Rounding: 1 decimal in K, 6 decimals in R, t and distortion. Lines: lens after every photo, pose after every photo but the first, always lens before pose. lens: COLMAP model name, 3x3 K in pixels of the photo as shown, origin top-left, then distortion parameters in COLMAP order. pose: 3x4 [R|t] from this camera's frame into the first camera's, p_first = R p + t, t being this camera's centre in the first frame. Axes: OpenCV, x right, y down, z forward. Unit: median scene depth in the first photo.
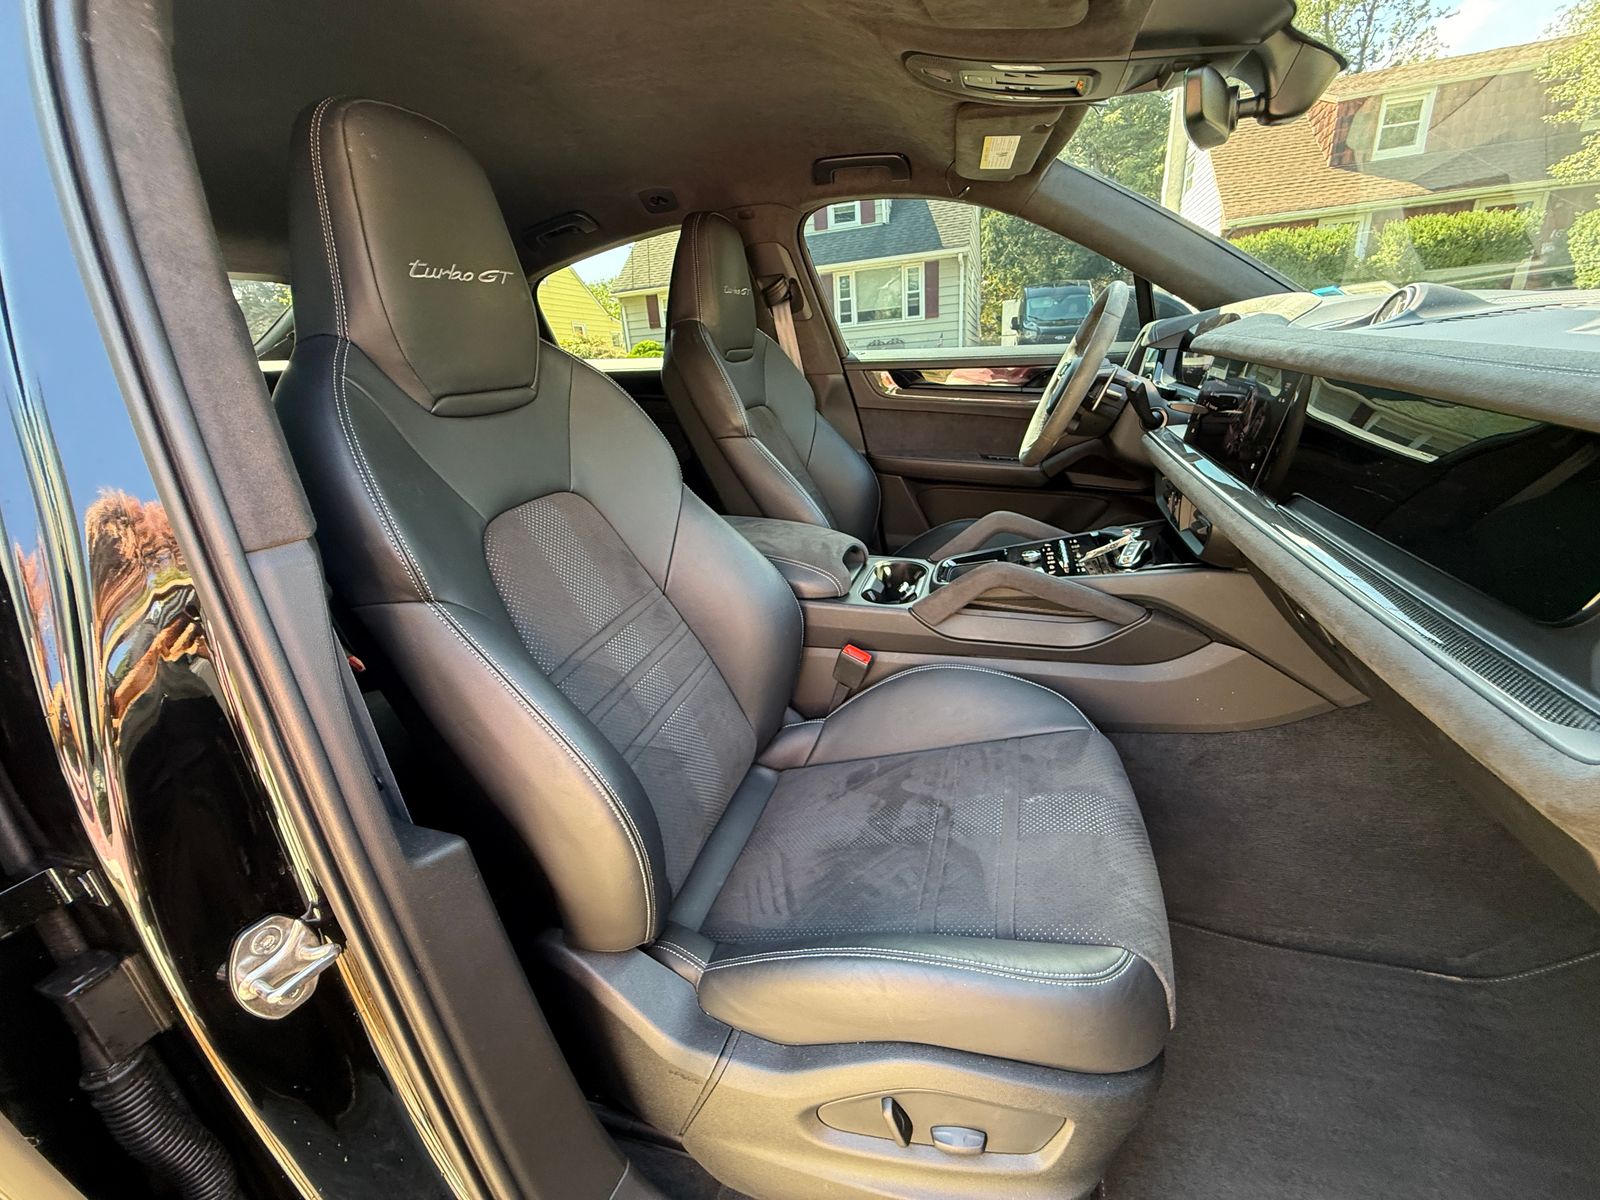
lens RADIAL K [[647.4, 0, 800.0], [0, 647.4, 600.0], [0, 0, 1]] dist [-0.000477, -0.000187]
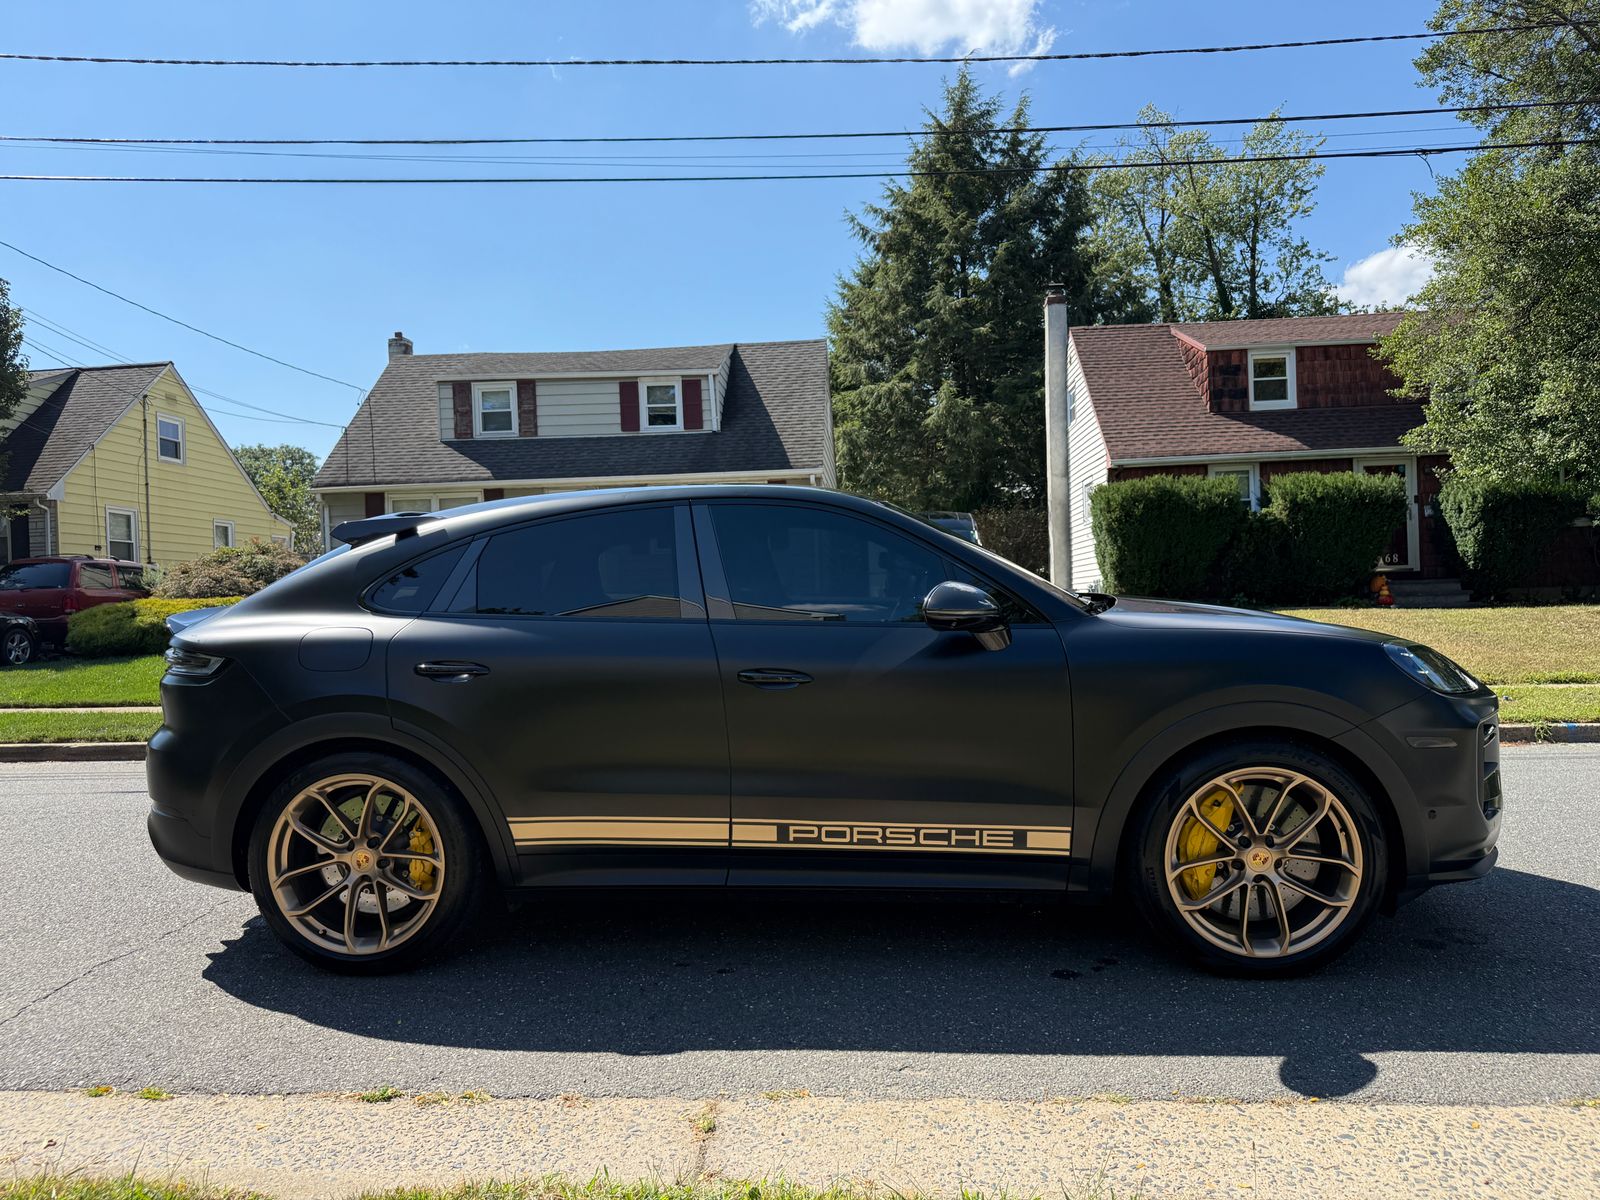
lens RADIAL K [[1091.0, 0, 808.4], [0, 1091.0, 645.2], [0, 0, 1]] dist [0.072524, -0.094591]
pose [[0.972954, 0.029968, 0.229048, -0.055373], [0.041527, 0.952703, -0.301051, 0.065764], [-0.227237, 0.302421, 0.925692, -0.171048]]
